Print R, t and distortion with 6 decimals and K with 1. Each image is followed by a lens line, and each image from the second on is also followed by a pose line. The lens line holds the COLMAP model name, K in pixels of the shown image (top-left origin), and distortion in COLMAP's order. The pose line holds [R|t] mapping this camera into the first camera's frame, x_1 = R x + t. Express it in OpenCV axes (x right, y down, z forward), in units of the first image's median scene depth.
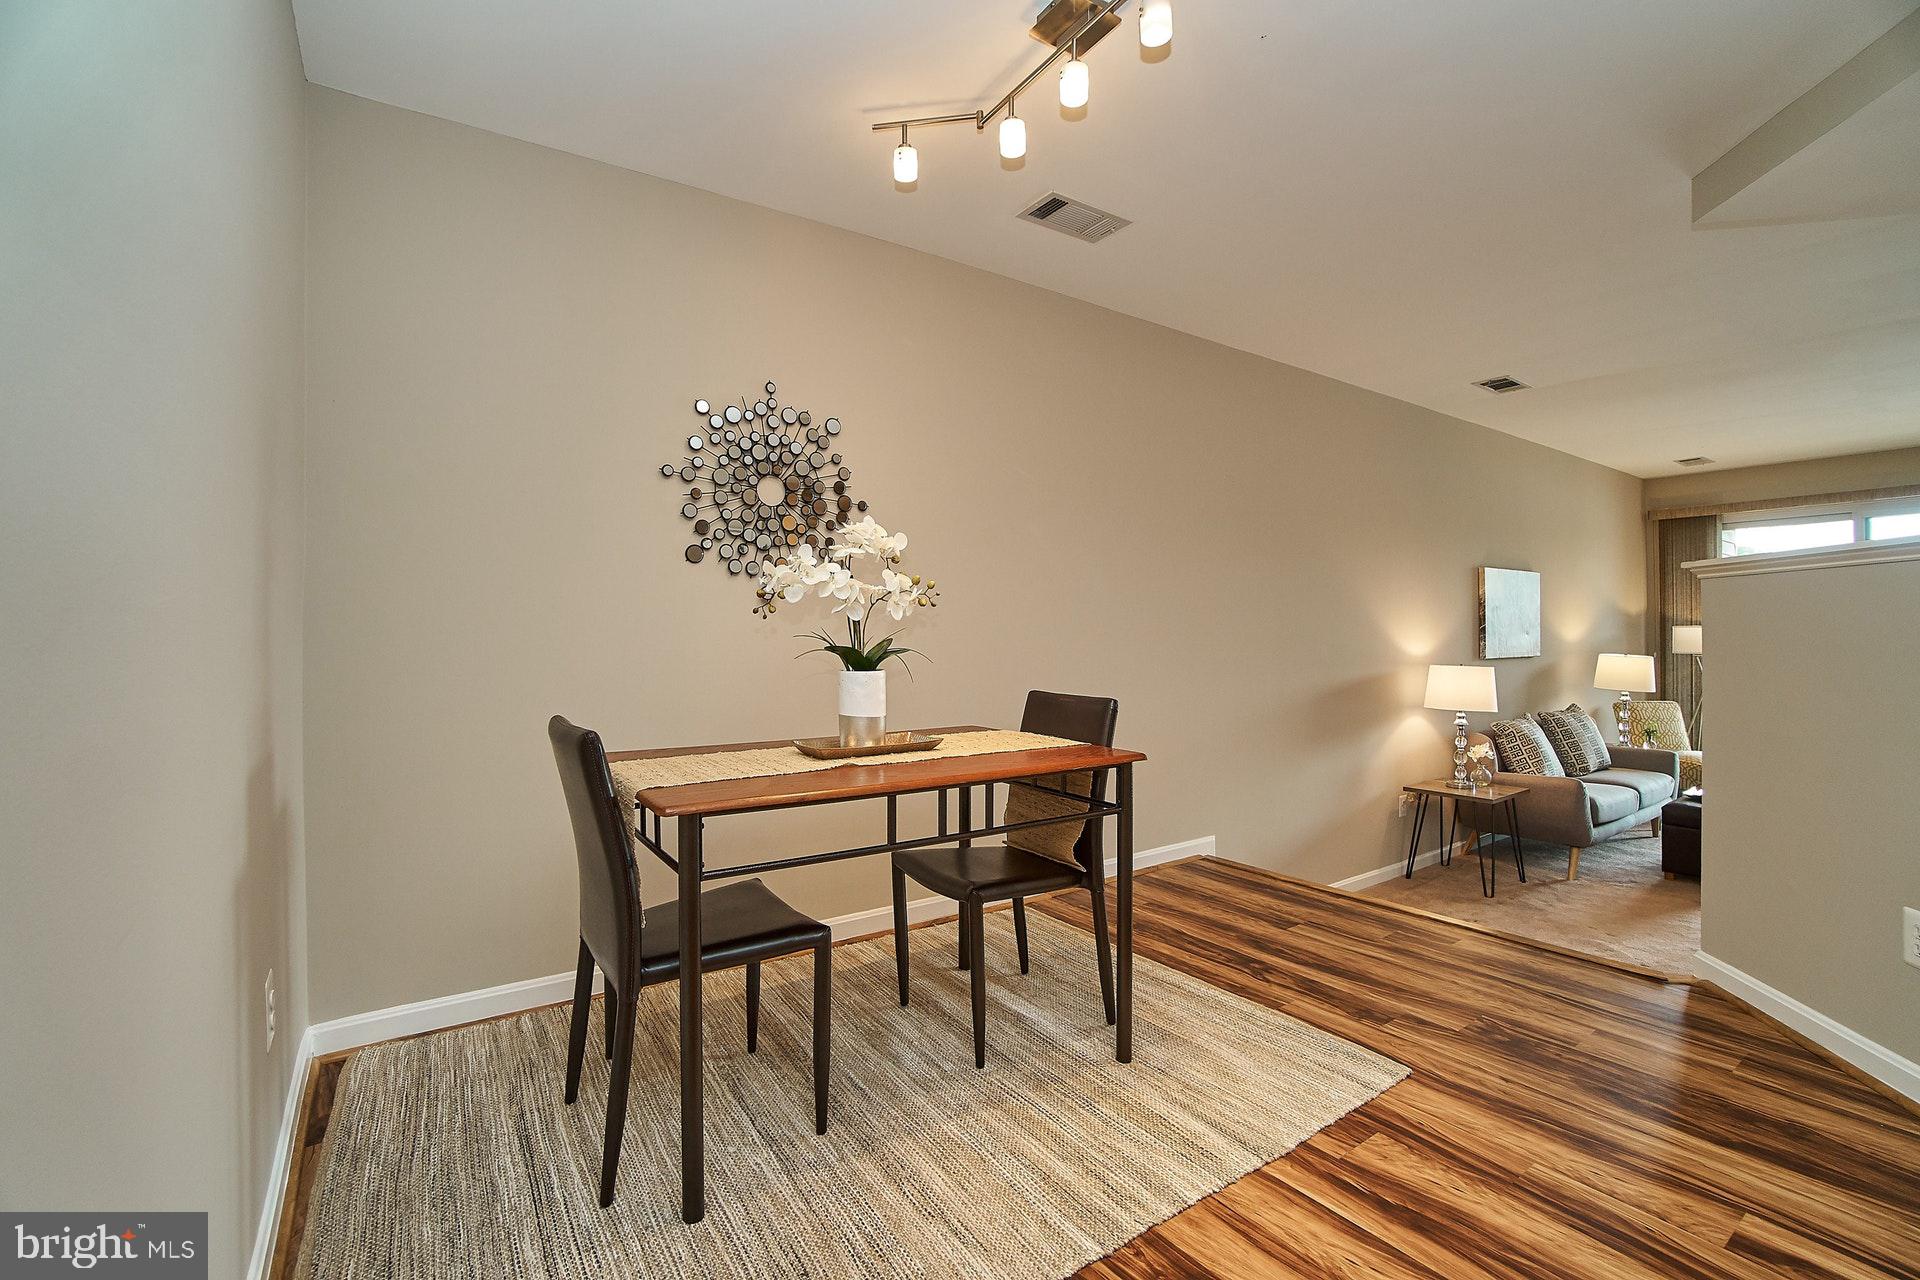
lens RADIAL K [[829.2, 0, 965.7], [0, 829.2, 634.6], [0, 0, 1]] dist [-0.048442, 0.000067]
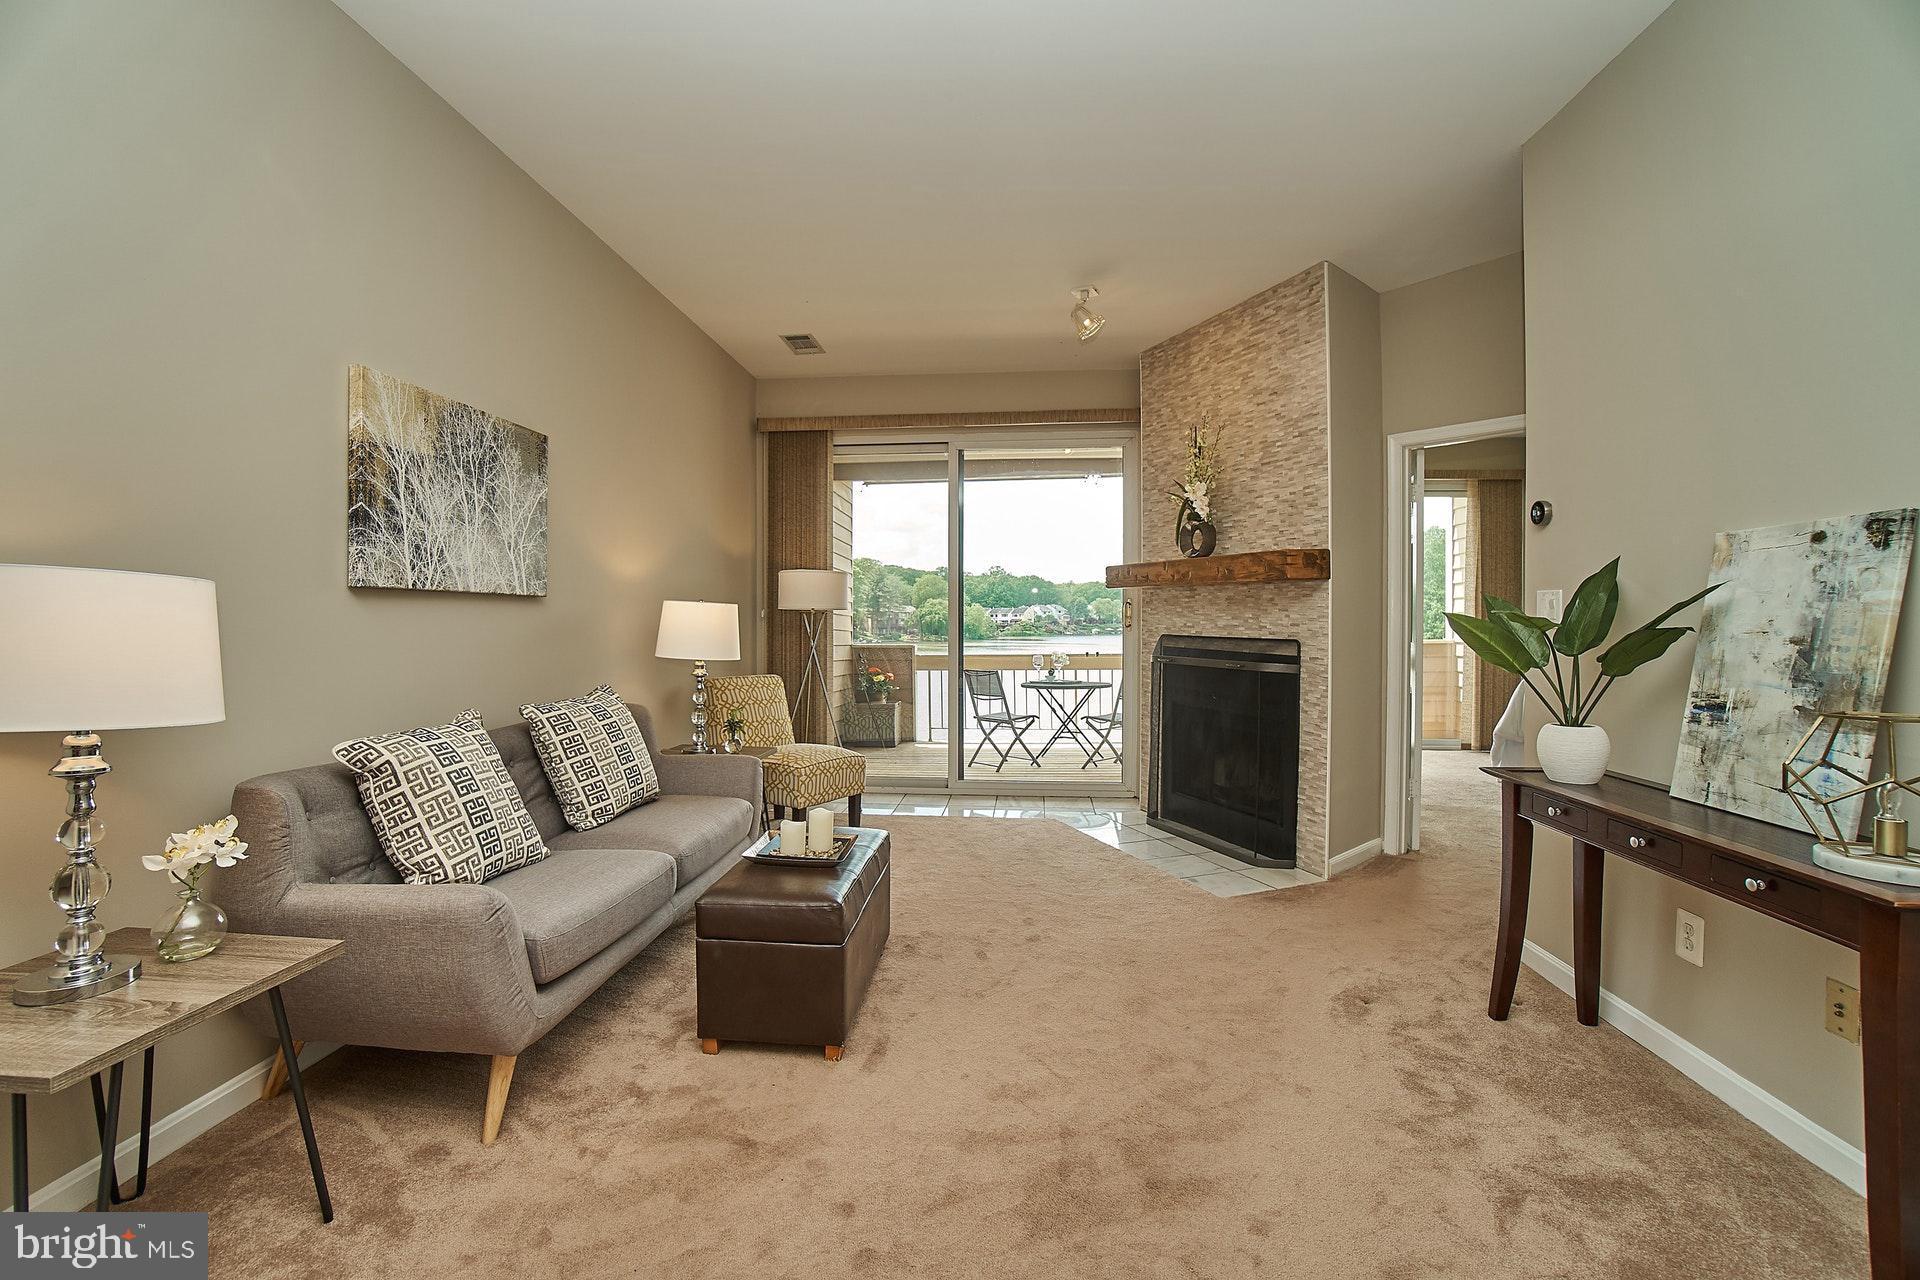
lens RADIAL K [[829.2, 0, 958.6], [0, 829.2, 631.1], [0, 0, 1]] dist [-0.048442, 0.000067]
pose [[0.635233, -0.007986, 0.772280, 0.465818], [0.006725, 0.999966, 0.004809, 0.046465], [-0.772292, 0.002138, 0.635265, 0.448341]]
